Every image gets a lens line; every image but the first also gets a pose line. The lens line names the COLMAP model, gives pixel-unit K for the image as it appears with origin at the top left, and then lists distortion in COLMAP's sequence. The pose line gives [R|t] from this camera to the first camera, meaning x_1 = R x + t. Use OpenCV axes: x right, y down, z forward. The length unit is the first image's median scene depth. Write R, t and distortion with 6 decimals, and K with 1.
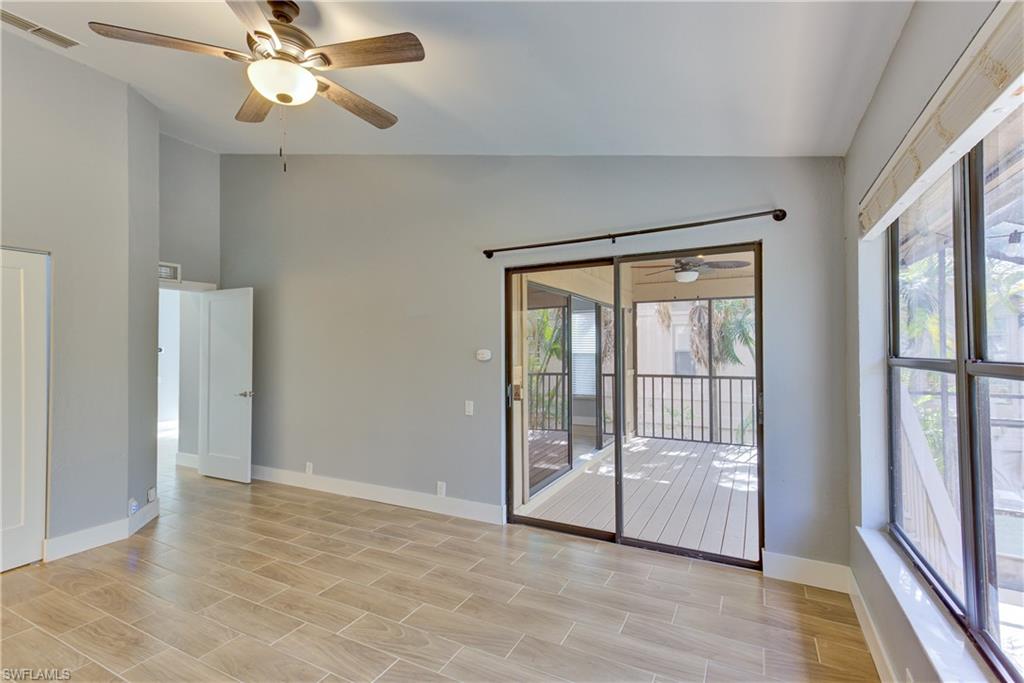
lens RADIAL K [[460.8, 0, 510.2], [0, 460.8, 344.1], [0, 0, 1]] dist [0.013361, 0.000683]
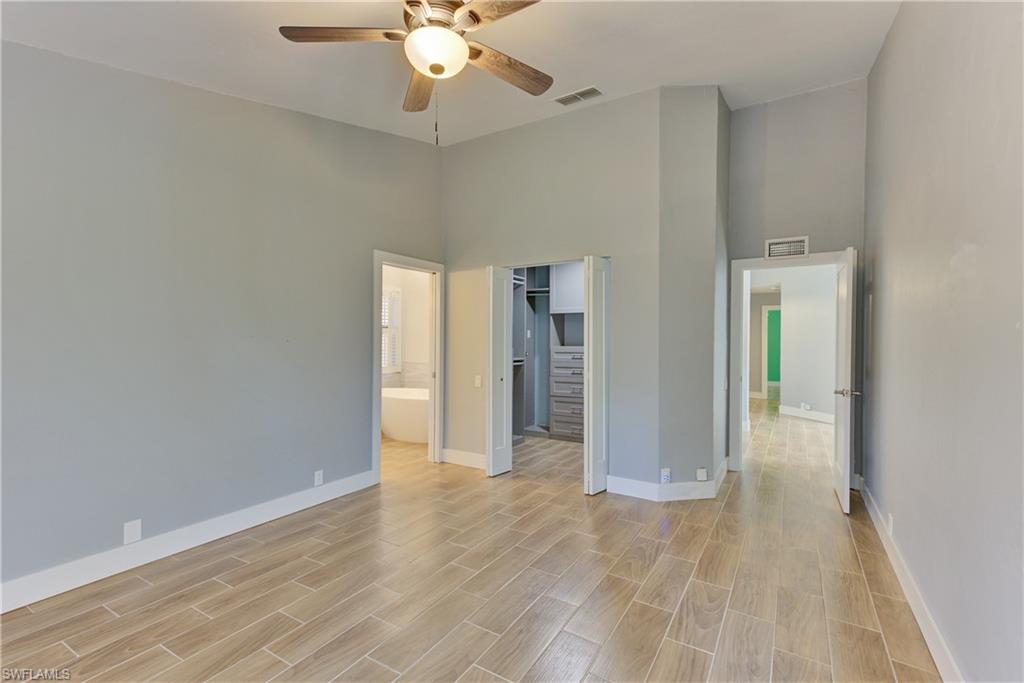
lens RADIAL K [[460.8, 0, 510.2], [0, 460.8, 344.1], [0, 0, 1]] dist [0.013361, 0.000683]
pose [[-0.068596, 0.012665, -0.997564, 0.362608], [0.003340, 0.999917, 0.012465, 0.035103], [0.997639, -0.002476, -0.068633, 0.919937]]
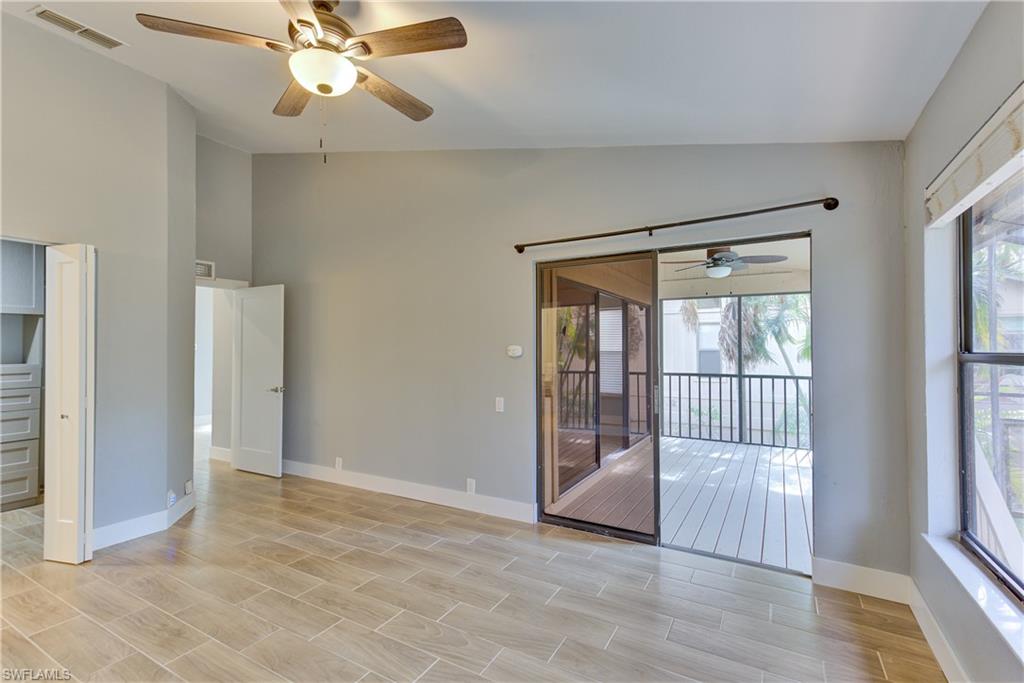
lens RADIAL K [[458.1, 0, 507.9], [0, 458.1, 343.5], [0, 0, 1]] dist [0.015221, 0.000084]
pose [[0.999081, 0.002381, -0.042794, -0.039371], [-0.002344, 0.999997, 0.000912, 0.008400], [0.042797, -0.000811, 0.999083, 0.024638]]
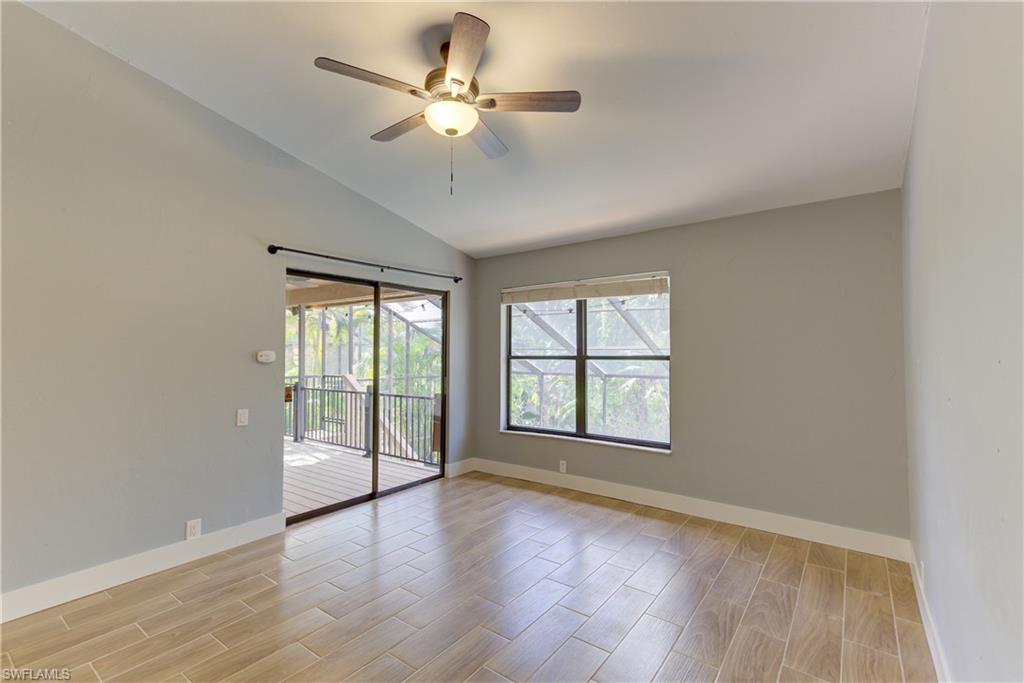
lens RADIAL K [[460.8, 0, 510.2], [0, 460.8, 344.1], [0, 0, 1]] dist [0.013361, 0.000683]
pose [[0.151255, 0.023987, 0.988204, -1.191964], [-0.014948, 0.999647, -0.021977, 0.015047], [-0.988382, -0.011448, 0.151560, 0.497104]]
